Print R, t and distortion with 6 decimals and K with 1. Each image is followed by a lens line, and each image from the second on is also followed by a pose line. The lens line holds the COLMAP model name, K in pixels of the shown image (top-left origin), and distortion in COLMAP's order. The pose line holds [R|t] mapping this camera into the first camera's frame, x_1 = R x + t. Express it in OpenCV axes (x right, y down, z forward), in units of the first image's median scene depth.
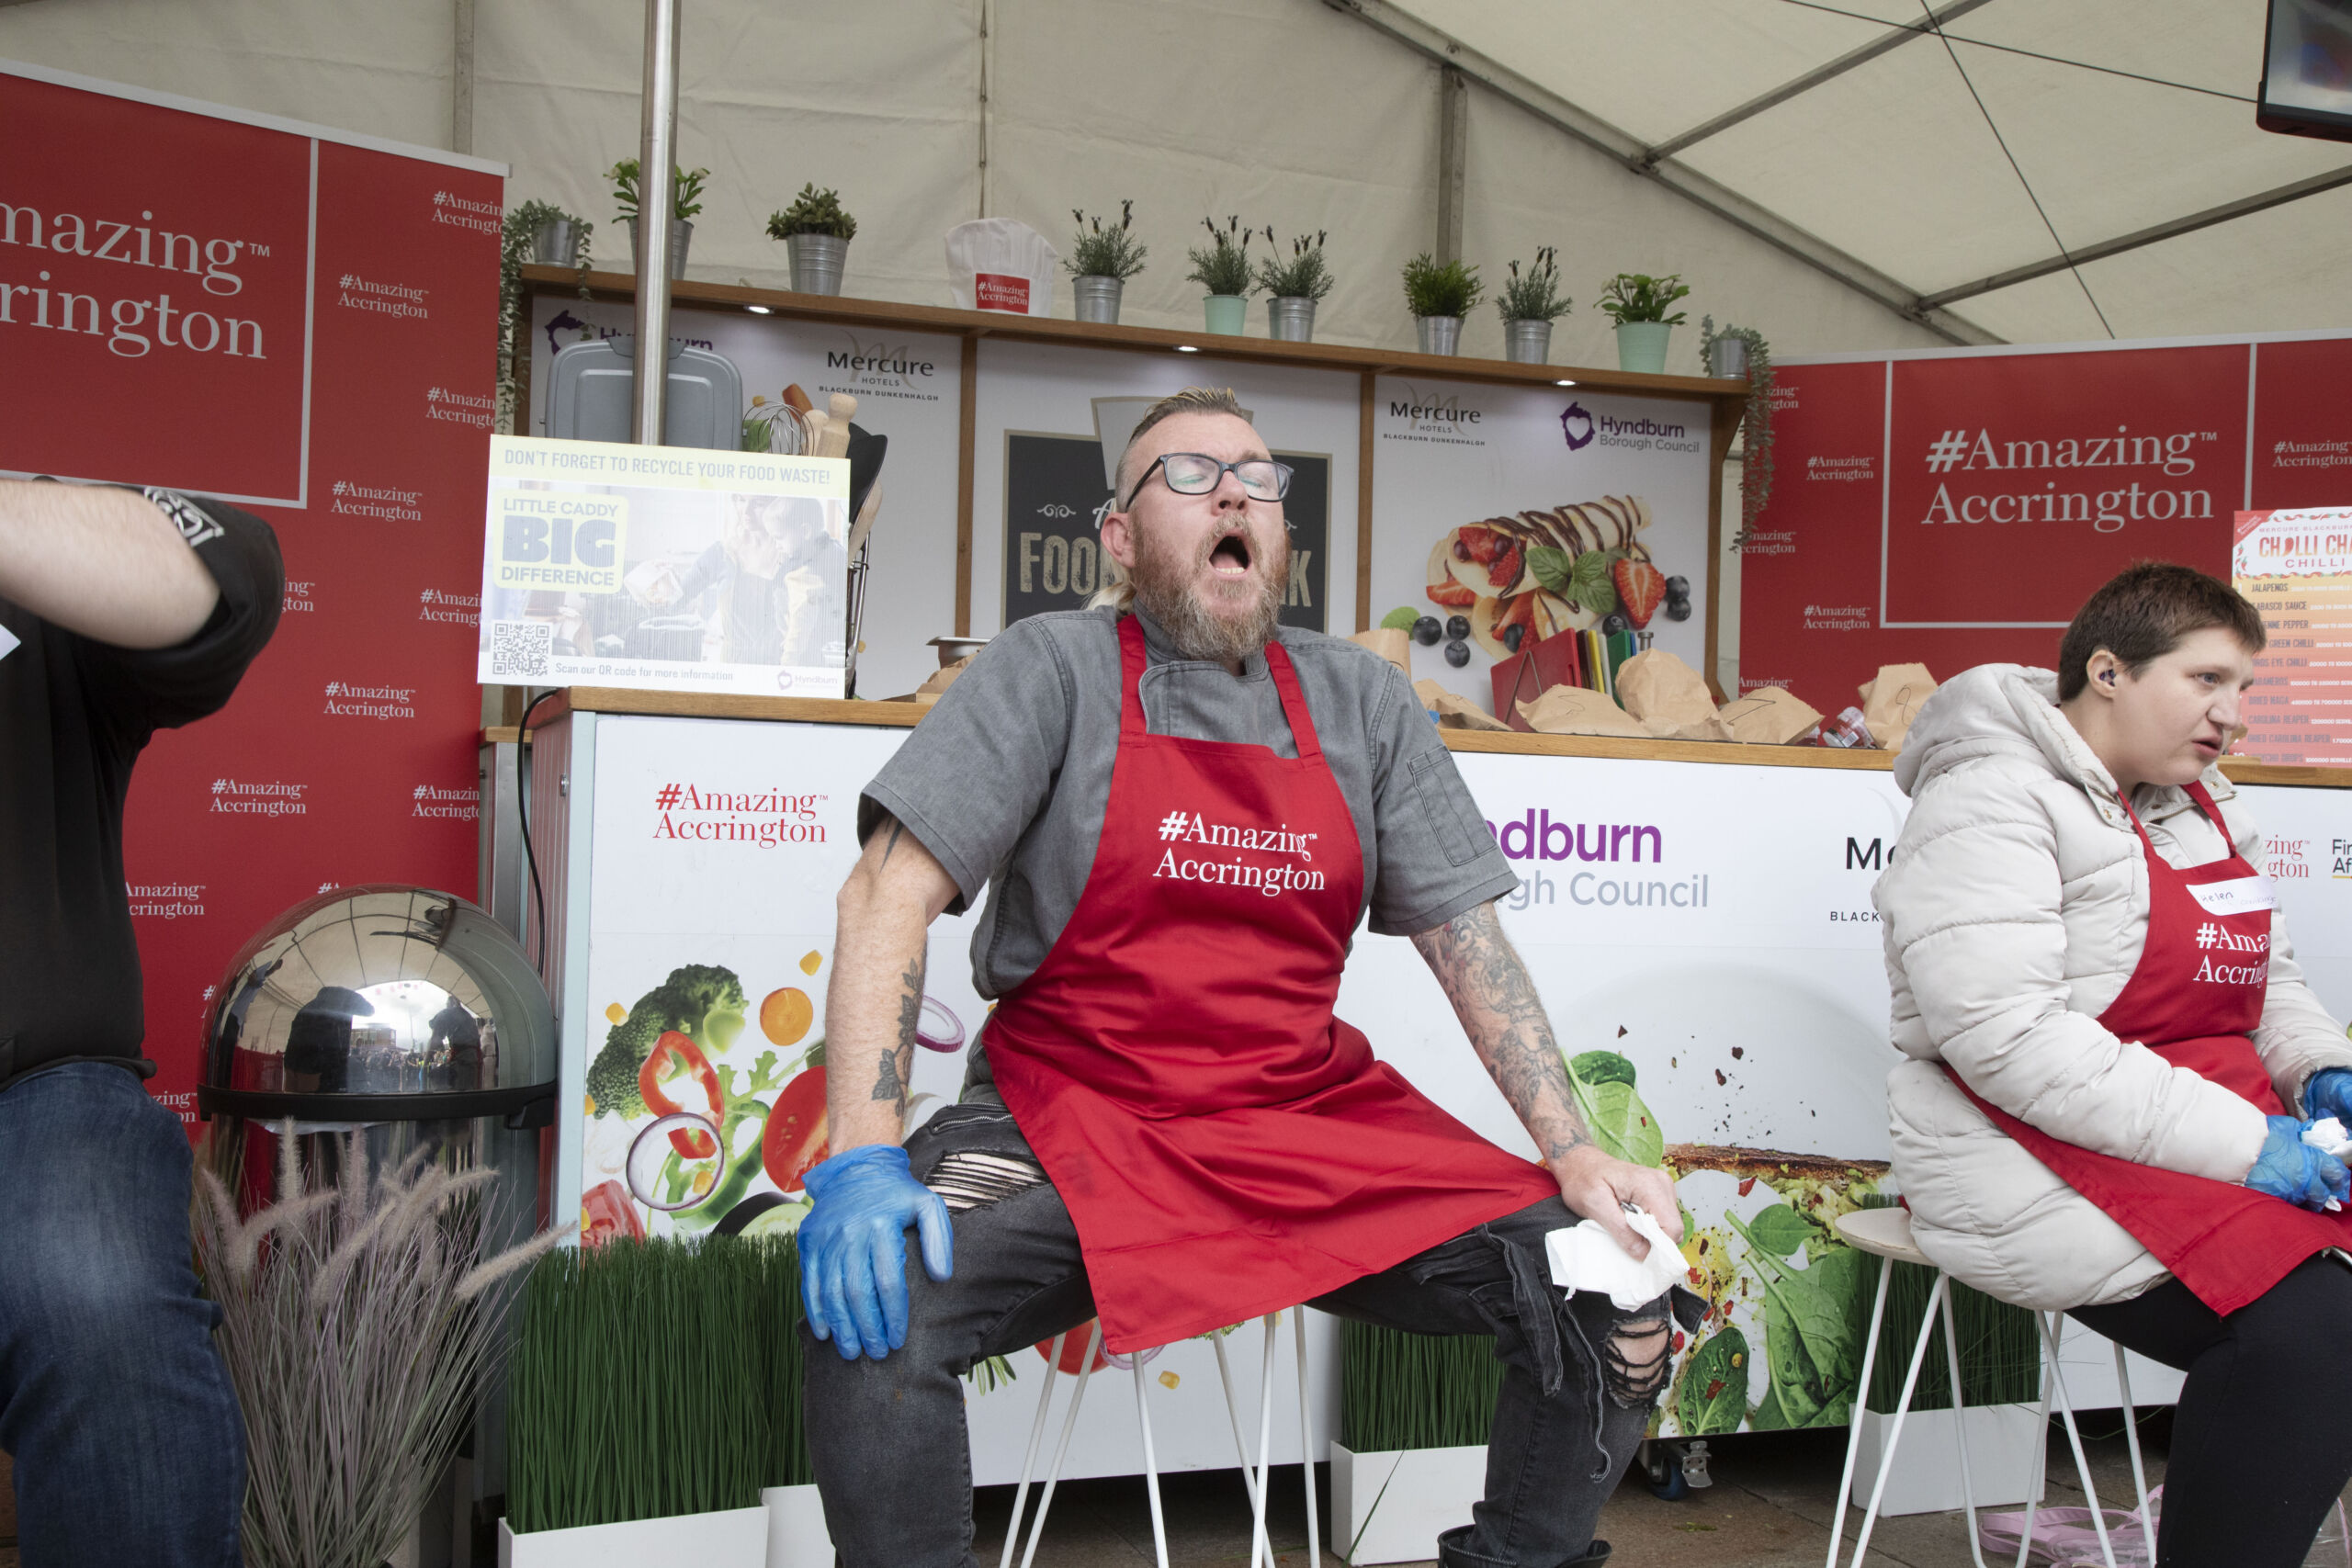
lens RADIAL K [[2278.9, 0, 1176.0], [0, 2278.9, 784.0], [0, 0, 1]] dist [0.013014, 0.021605]
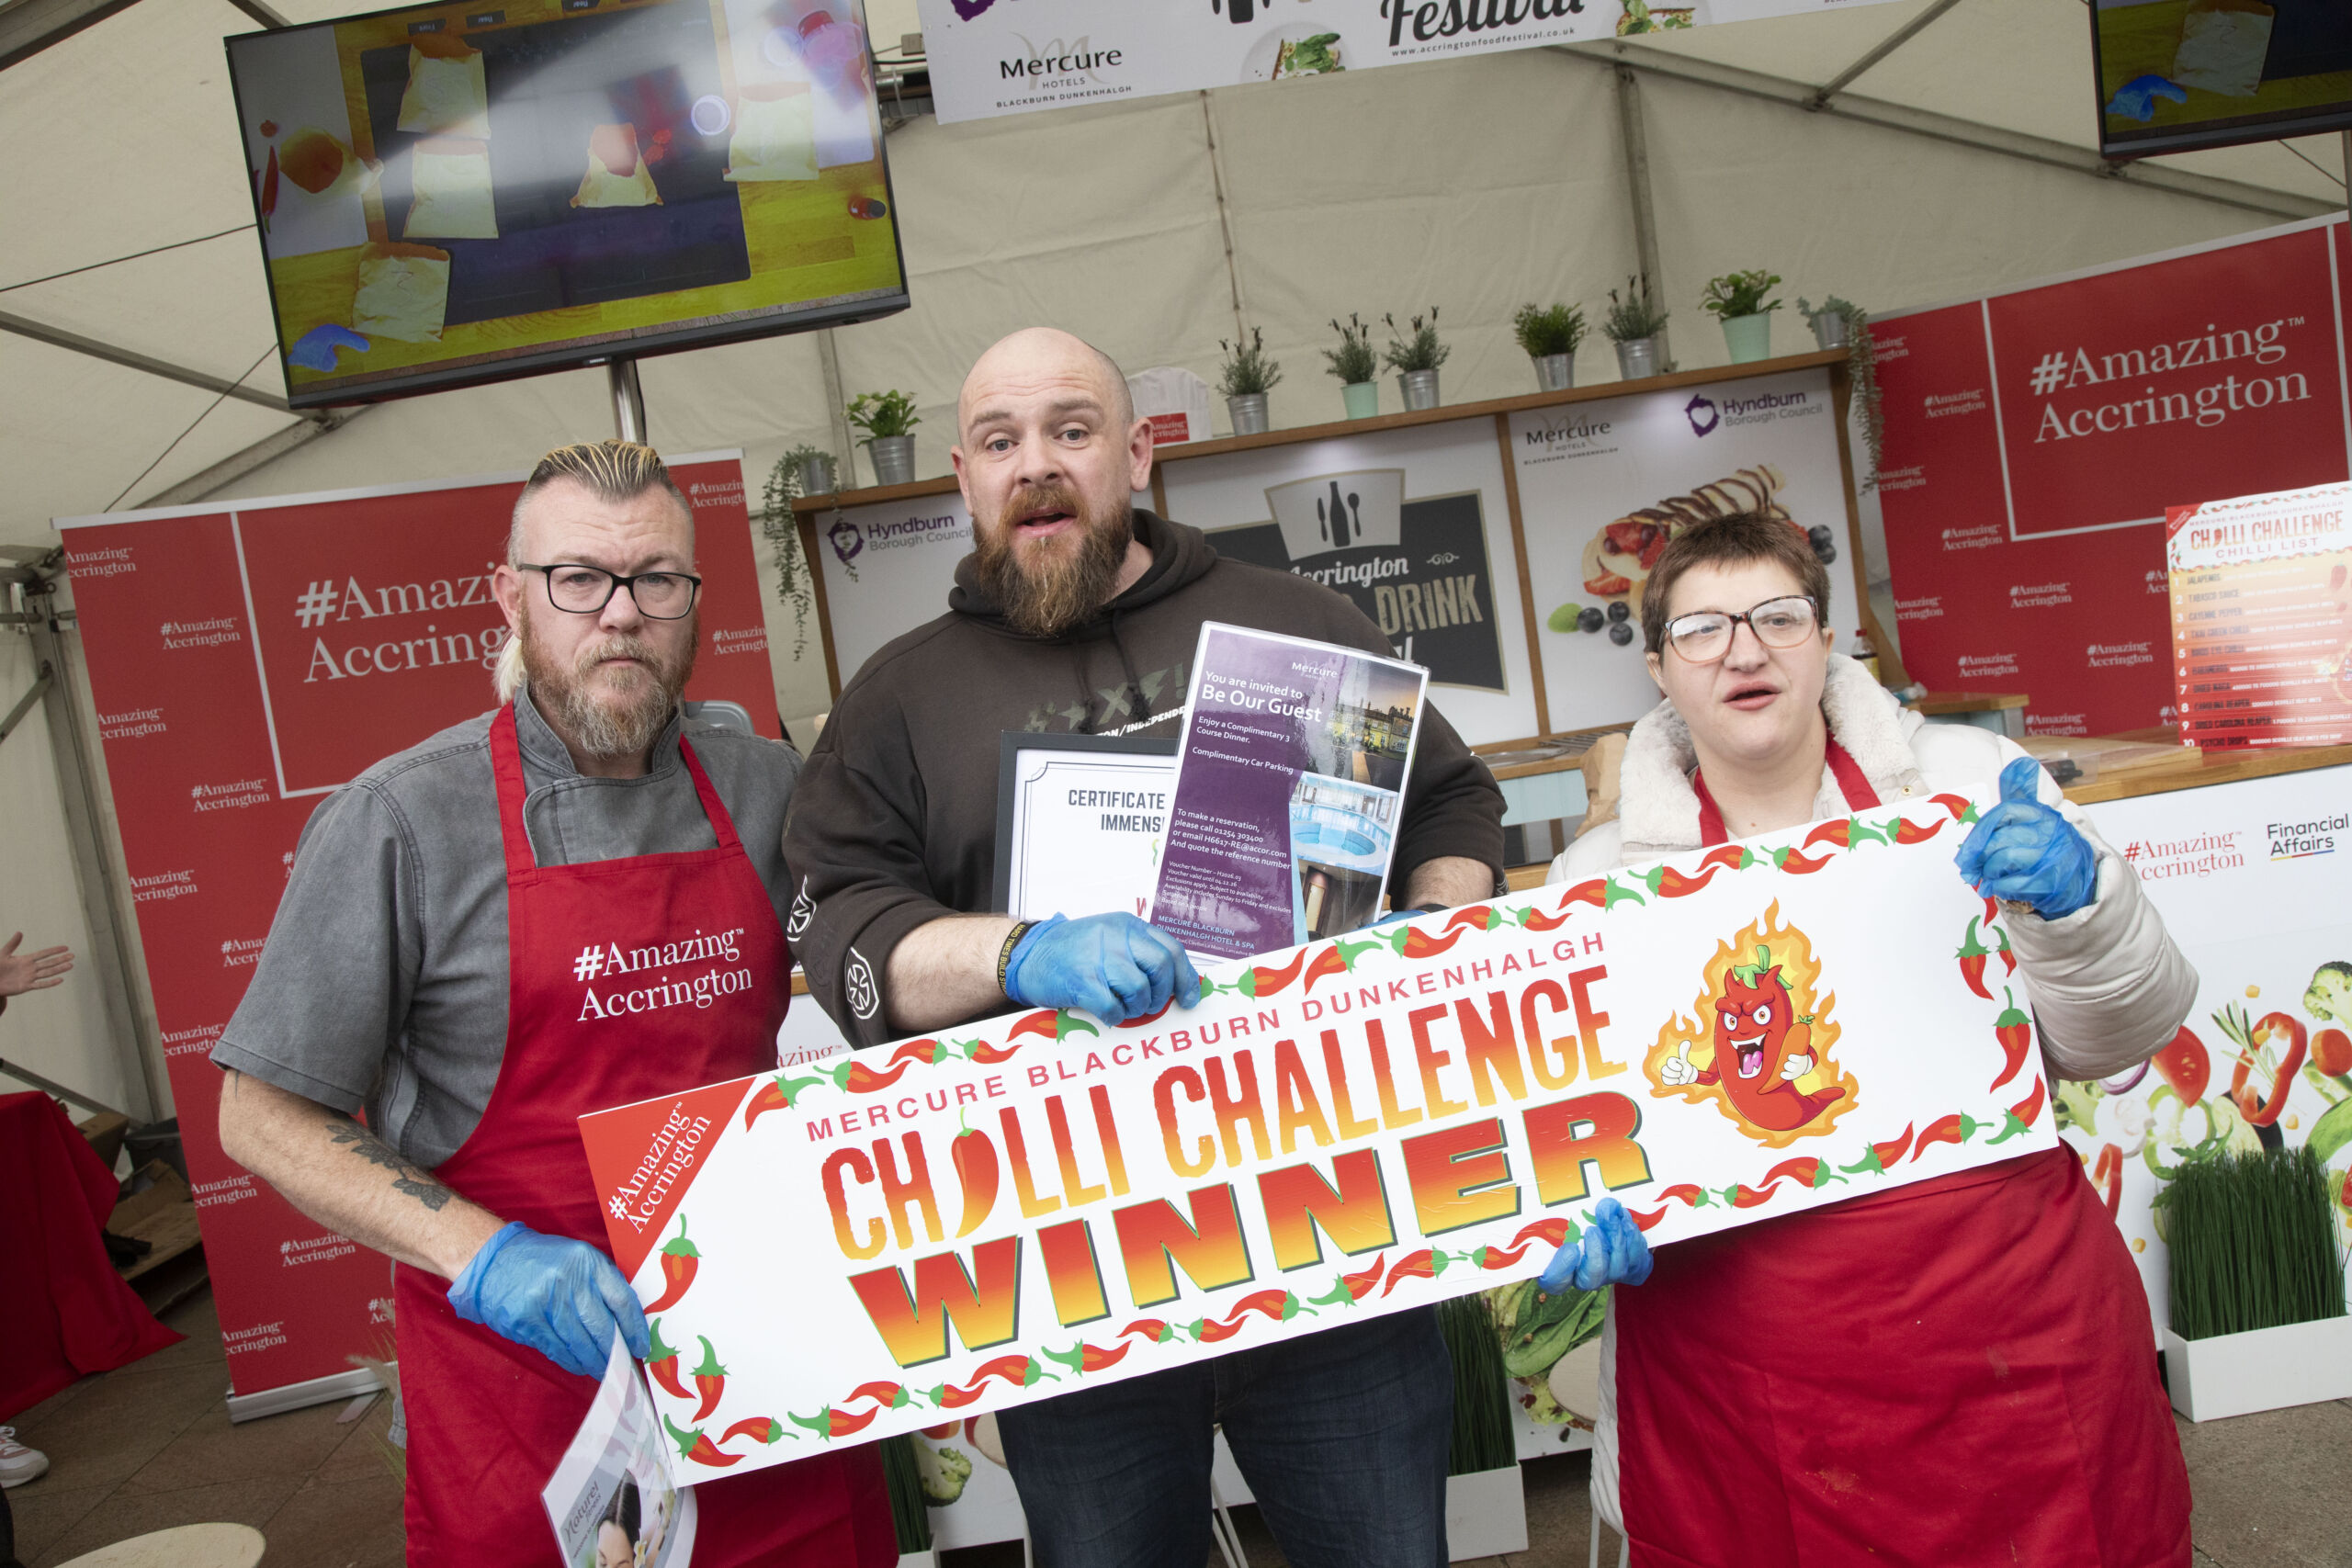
lens RADIAL K [[1837.7, 0, 1176.0], [0, 1837.7, 784.0], [0, 0, 1]] dist [-0.080495, 0.089229]
pose [[0.945041, -0.143384, -0.293833, 0.169822], [0.172144, 0.982263, 0.074339, -0.089318], [0.277962, -0.120835, 0.952962, 0.037254]]
